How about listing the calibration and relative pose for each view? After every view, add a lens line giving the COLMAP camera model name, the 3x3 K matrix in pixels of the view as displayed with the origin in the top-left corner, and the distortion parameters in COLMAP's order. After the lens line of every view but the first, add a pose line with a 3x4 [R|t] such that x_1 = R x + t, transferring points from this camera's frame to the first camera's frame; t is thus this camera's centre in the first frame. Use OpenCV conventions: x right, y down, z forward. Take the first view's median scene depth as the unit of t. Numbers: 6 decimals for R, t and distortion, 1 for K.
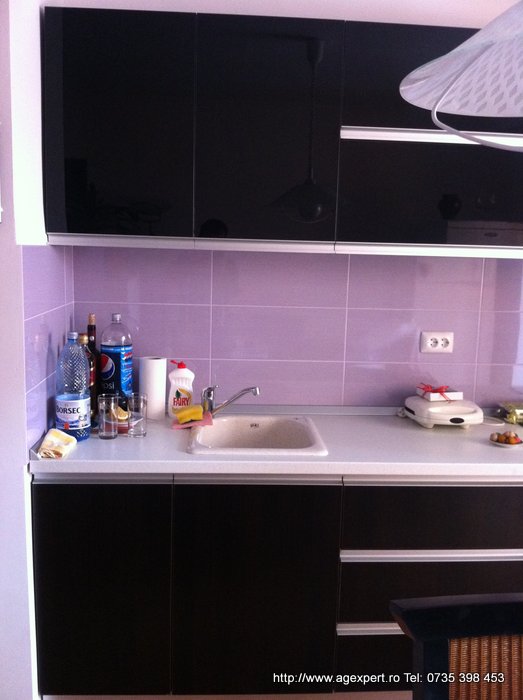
lens RADIAL K [[674.5, 0, 261.5], [0, 674.5, 350.0], [0, 0, 1]] dist [0.110881, -0.370484]
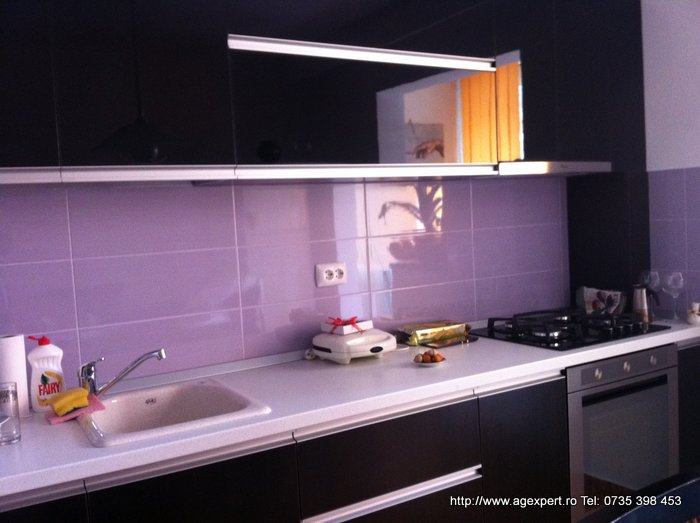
lens RADIAL K [[674.5, 0, 350.0], [0, 674.5, 261.5], [0, 0, 1]] dist [0.110881, -0.370484]
pose [[0.884941, -0.109025, 0.452761, -0.151864], [0.148226, 0.987591, -0.051901, 0.025397], [-0.441484, 0.113040, 0.890120, 0.160170]]
